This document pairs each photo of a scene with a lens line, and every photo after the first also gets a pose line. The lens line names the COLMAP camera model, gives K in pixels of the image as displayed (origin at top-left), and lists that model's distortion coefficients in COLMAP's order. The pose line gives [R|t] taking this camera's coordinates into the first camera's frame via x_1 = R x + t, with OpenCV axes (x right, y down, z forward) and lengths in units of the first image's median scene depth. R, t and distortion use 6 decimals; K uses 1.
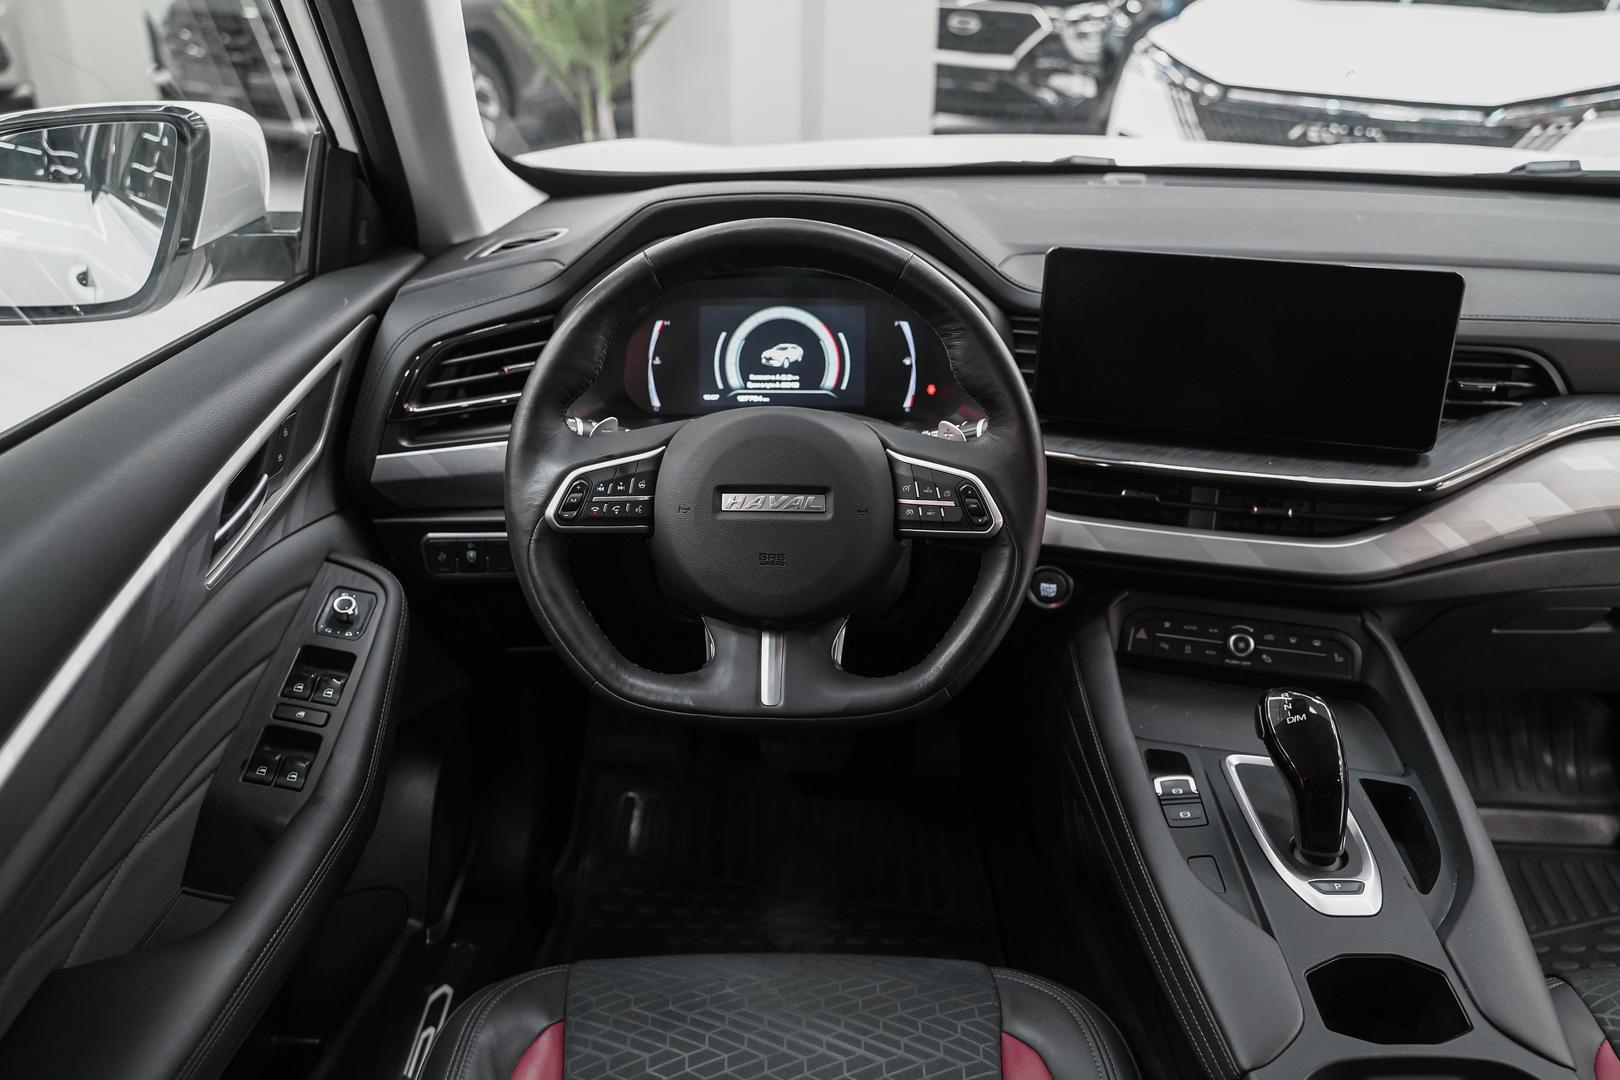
lens RADIAL K [[1351.8, 0, 796.9], [0, 1351.8, 555.8], [0, 0, 1]] dist [-0.012998, 0.023433]
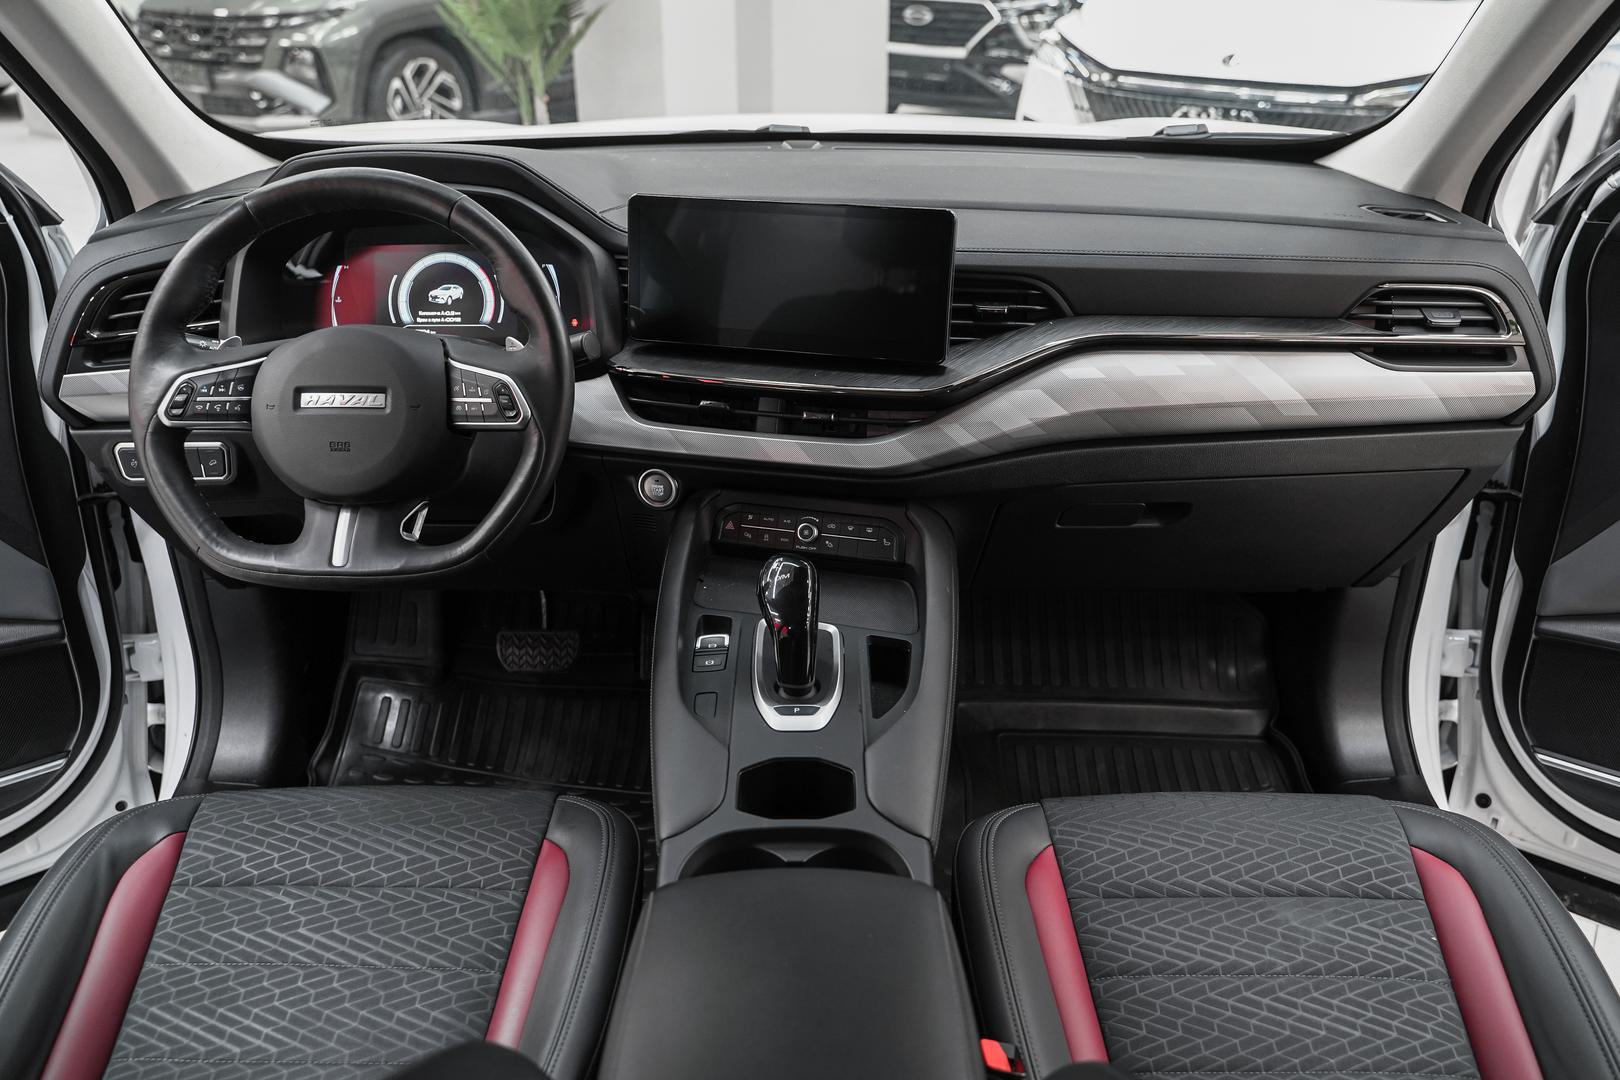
lens RADIAL K [[1351.8, 0, 811.1], [0, 1351.8, 555.0], [0, 0, 1]] dist [-0.012998, 0.023433]
pose [[0.999920, -0.006364, -0.010889, 0.346054], [0.006390, 0.999977, 0.002374, 0.083011], [0.010874, -0.002443, 0.999938, -0.176513]]
